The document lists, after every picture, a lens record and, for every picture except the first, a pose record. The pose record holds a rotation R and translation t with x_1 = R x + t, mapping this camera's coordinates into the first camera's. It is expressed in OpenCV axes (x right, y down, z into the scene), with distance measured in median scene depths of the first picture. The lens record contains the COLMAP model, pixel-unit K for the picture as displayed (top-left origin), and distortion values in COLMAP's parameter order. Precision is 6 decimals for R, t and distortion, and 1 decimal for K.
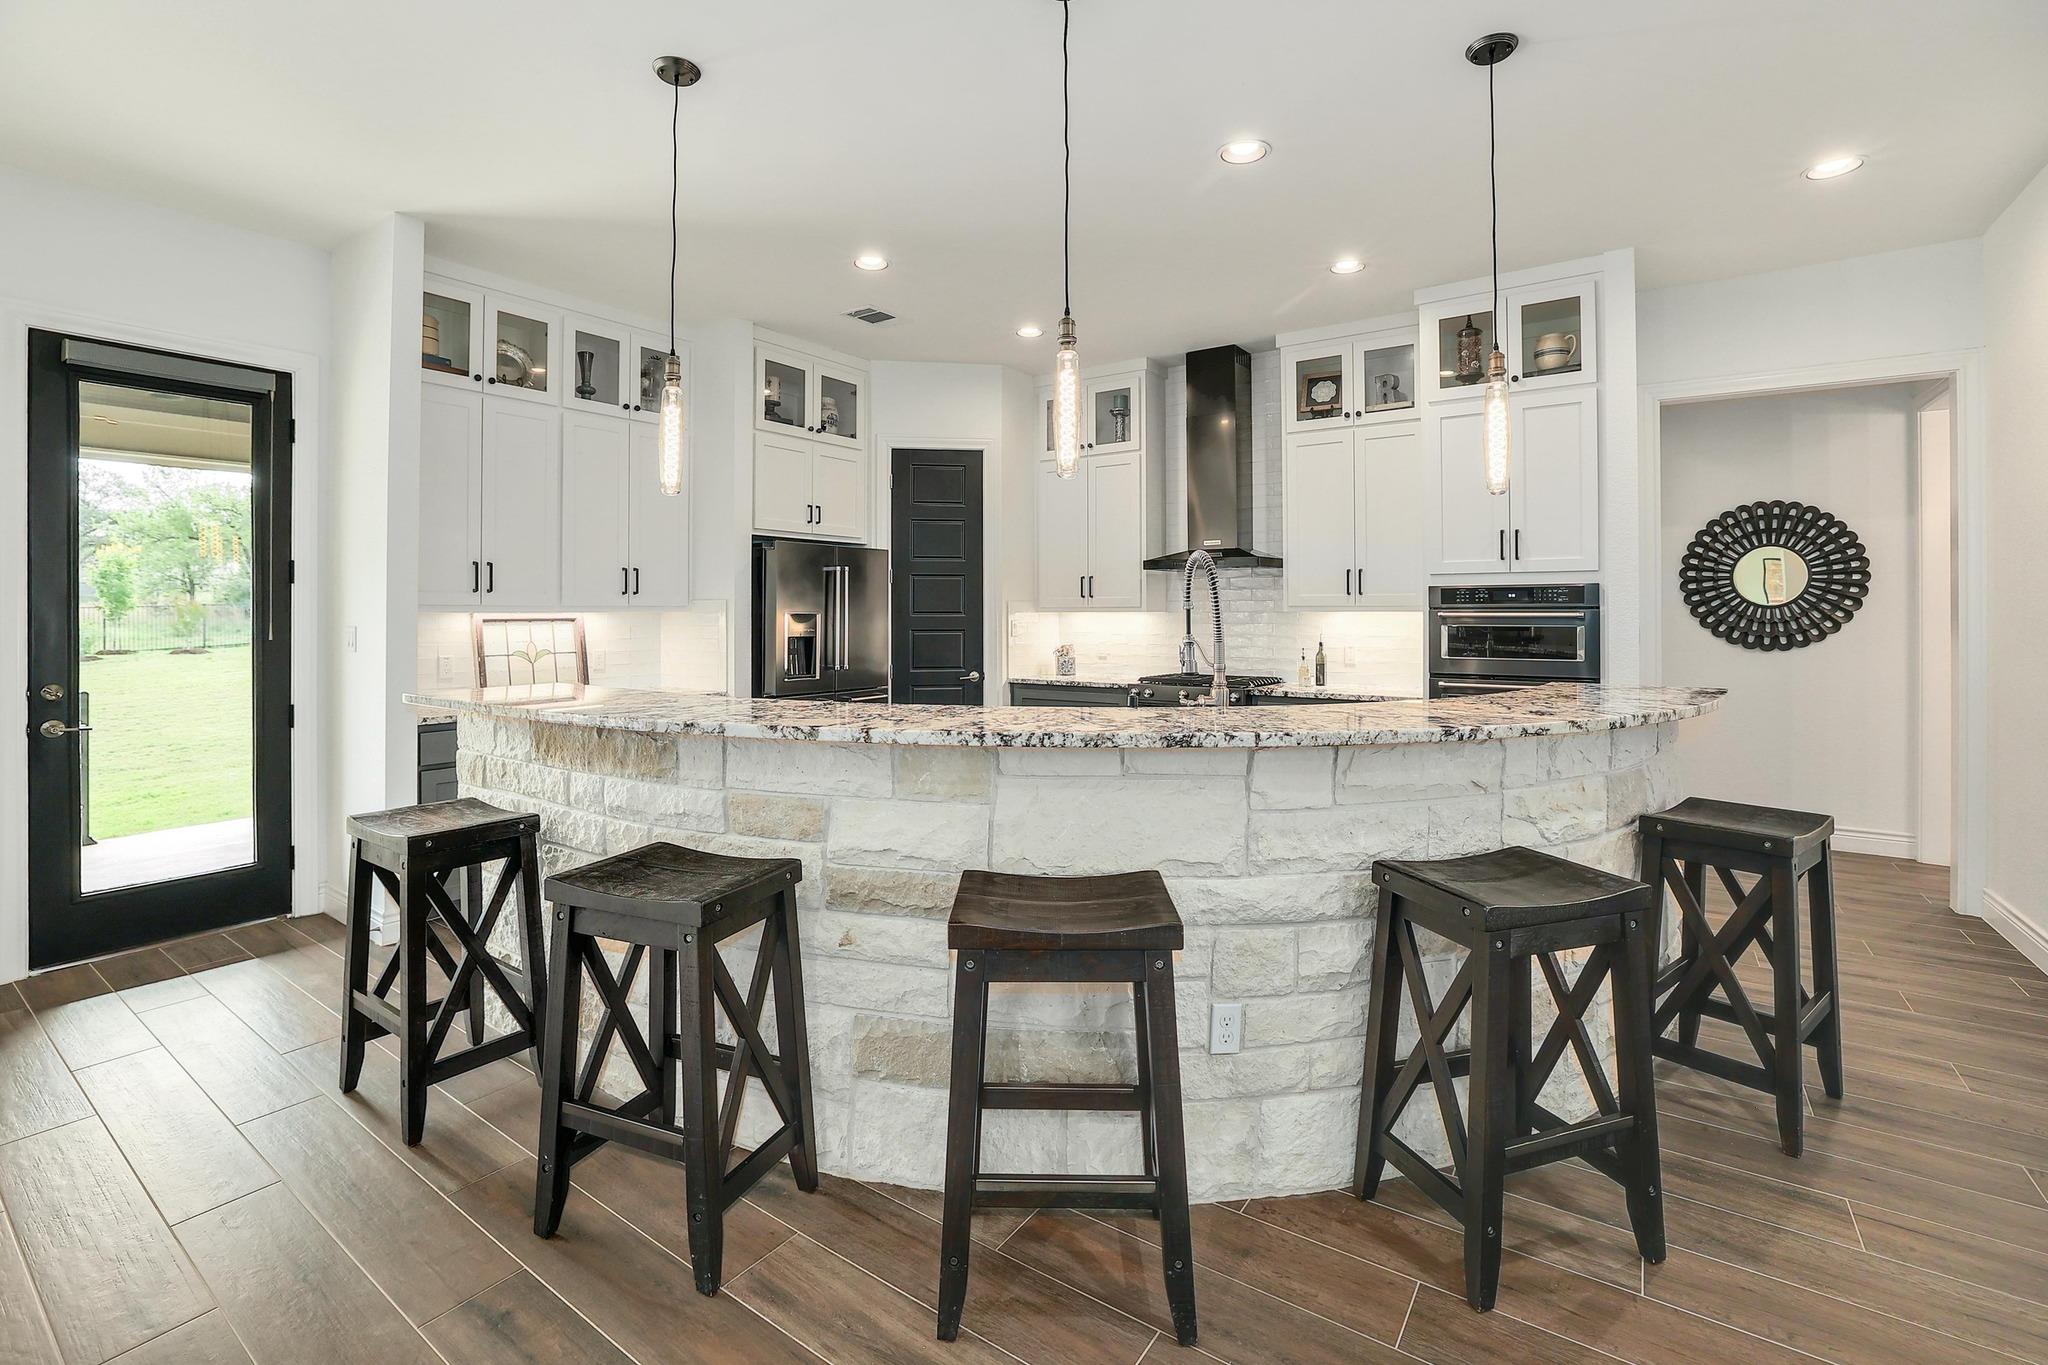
lens RADIAL K [[901.6, 0, 1020.5], [0, 901.6, 604.5], [0, 0, 1]] dist [-0.041106, 0.012244]
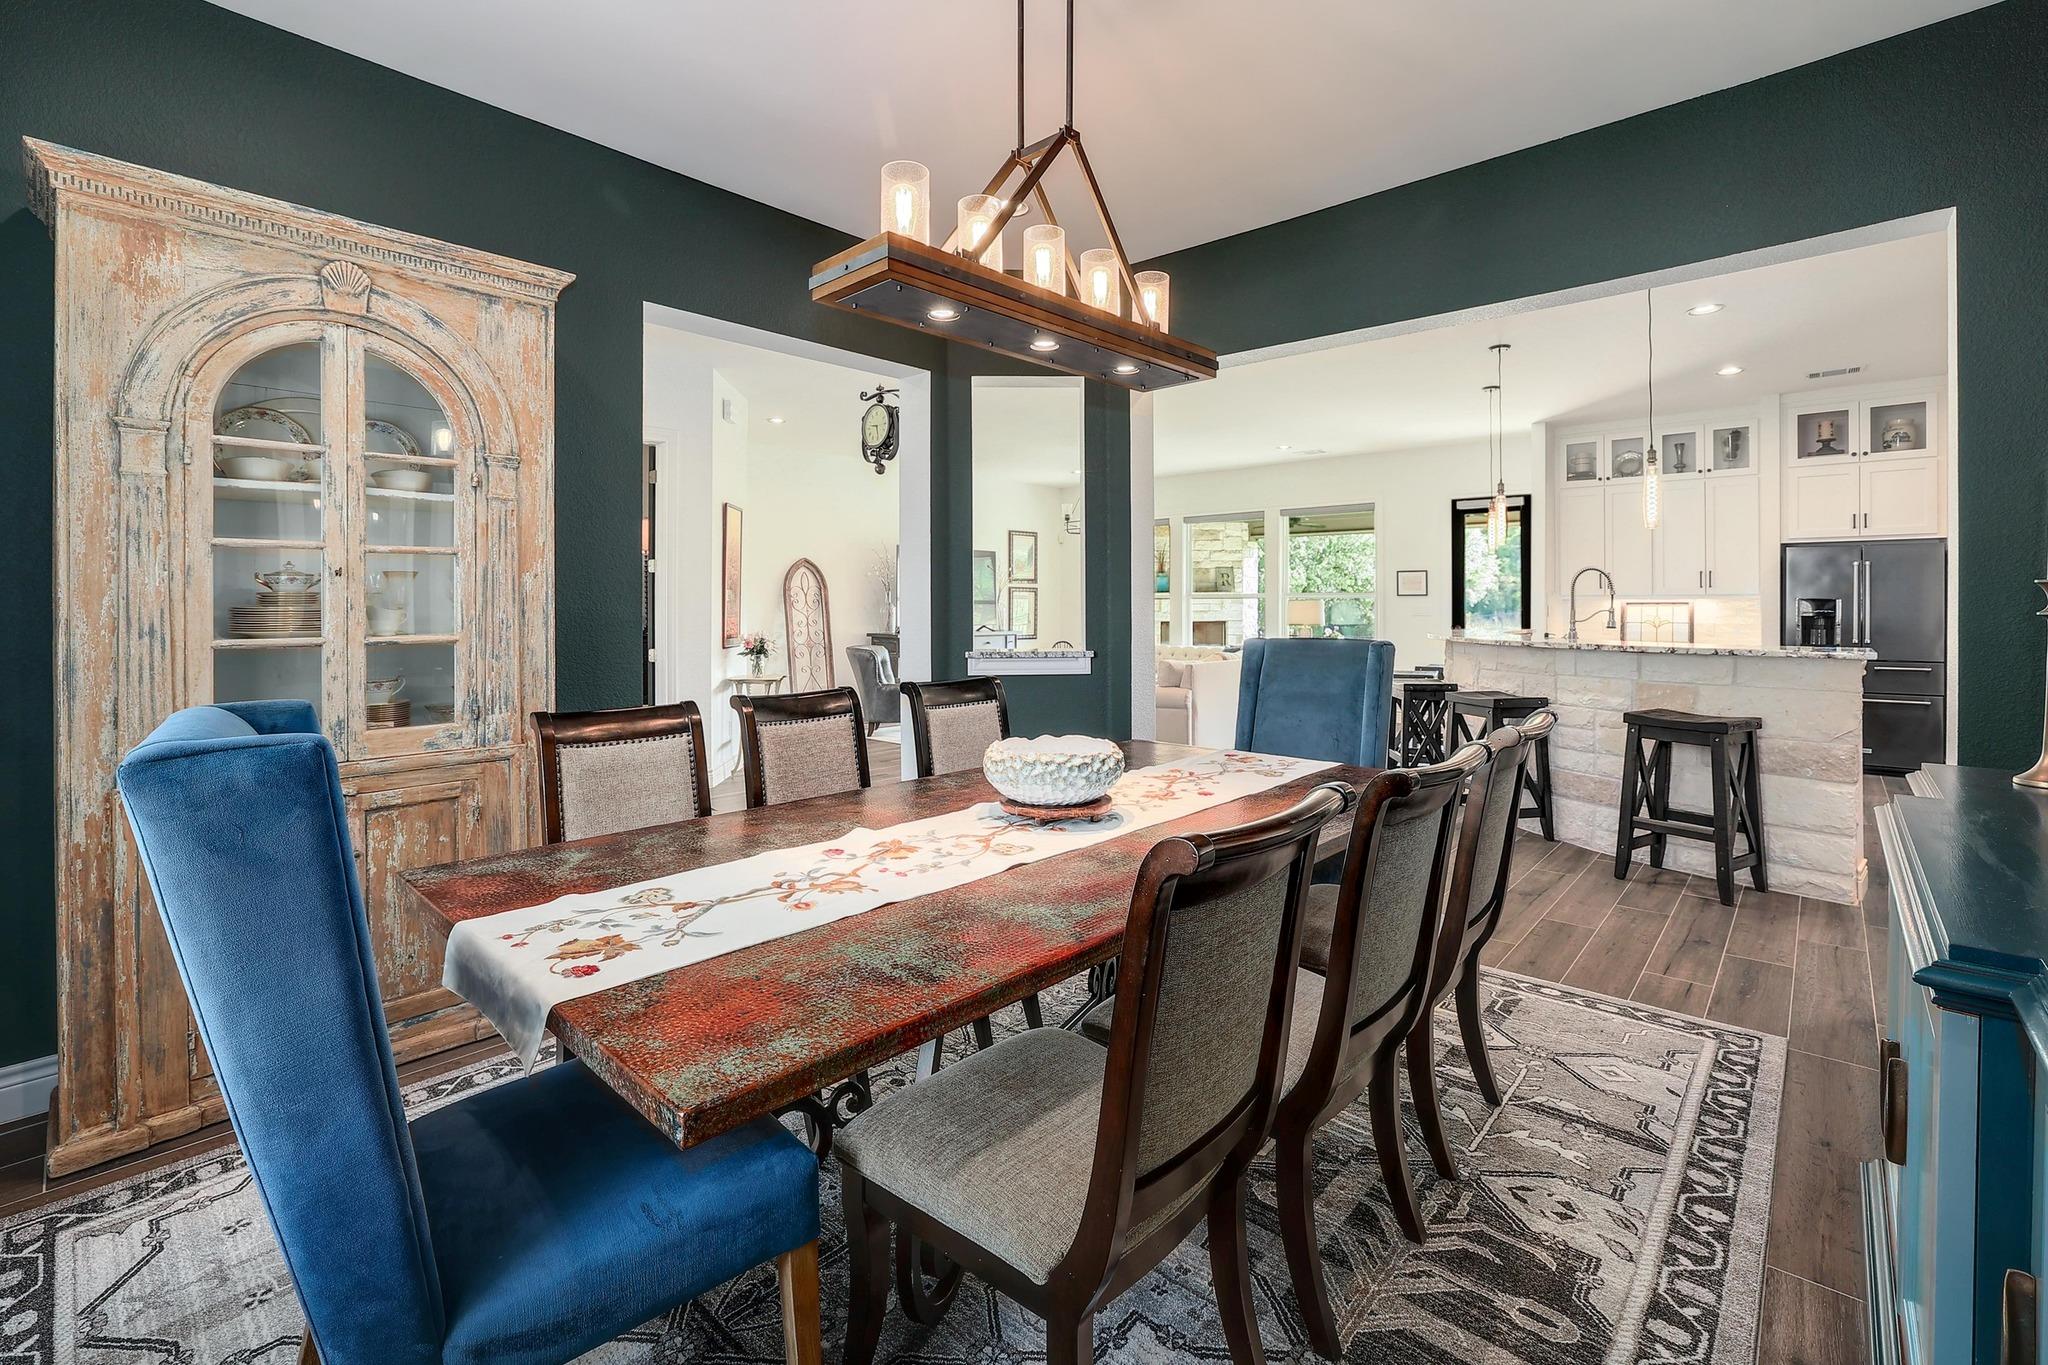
lens RADIAL K [[901.6, 0, 1012.5], [0, 901.6, 610.0], [0, 0, 1]] dist [-0.041106, 0.012244]
pose [[-0.127729, 0.009155, -0.991767, 1.427791], [0.010425, 0.999915, 0.007888, 0.002780], [0.991754, -0.009332, -0.127814, -0.036977]]
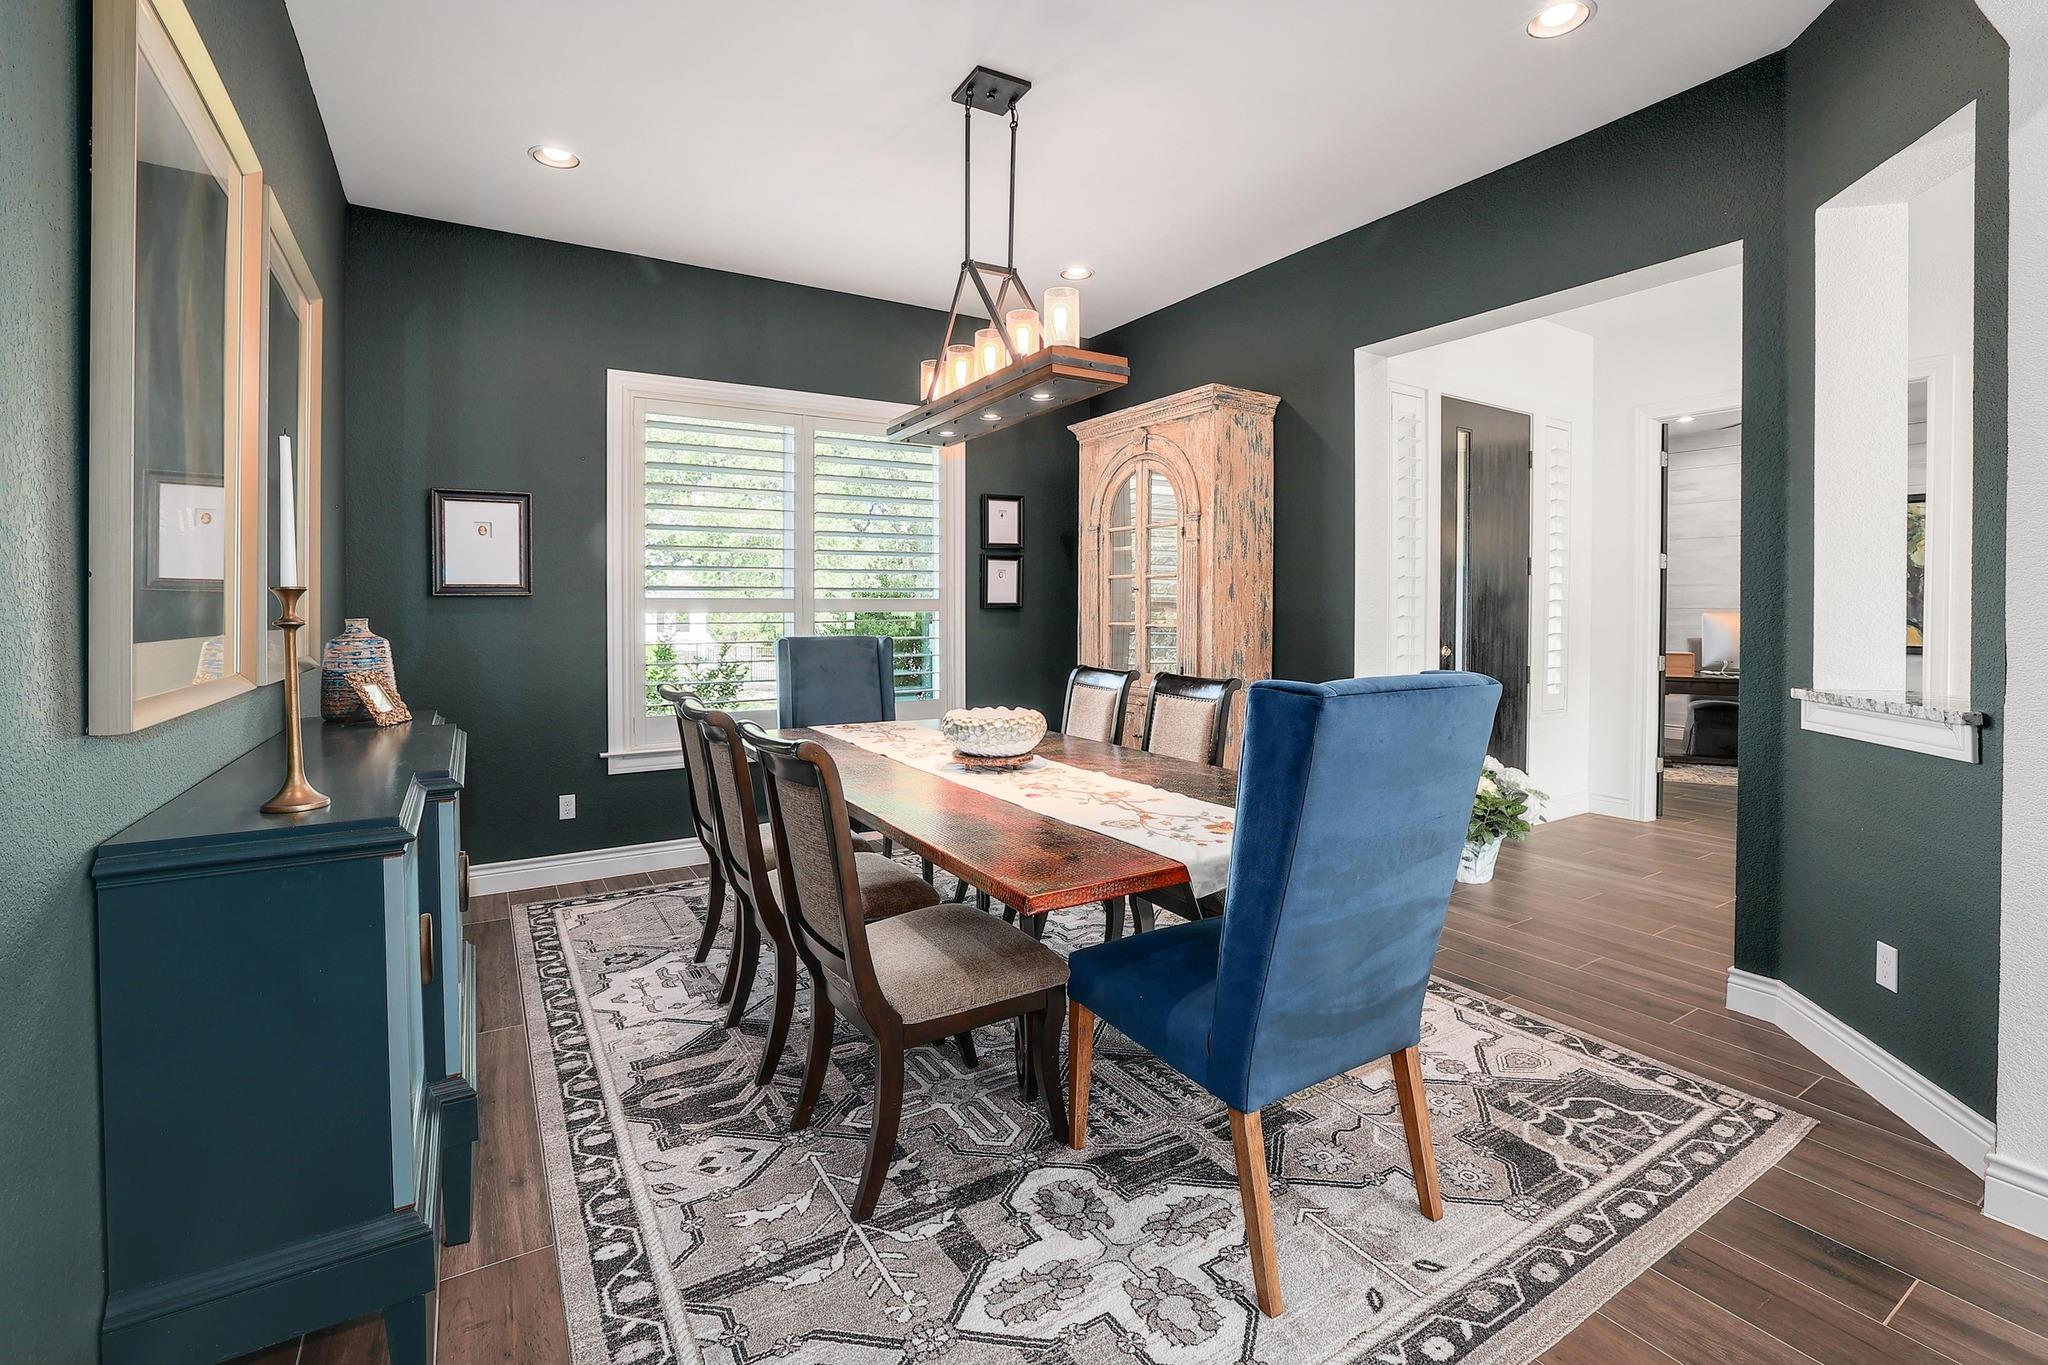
lens RADIAL K [[901.6, 0, 1021.8], [0, 901.6, 620.9], [0, 0, 1]] dist [-0.041106, 0.012244]
pose [[-0.922799, -0.004974, 0.385249, 0.693691], [-0.001714, 0.999960, 0.008807, 0.008240], [-0.385278, 0.007467, -0.922771, 0.500030]]
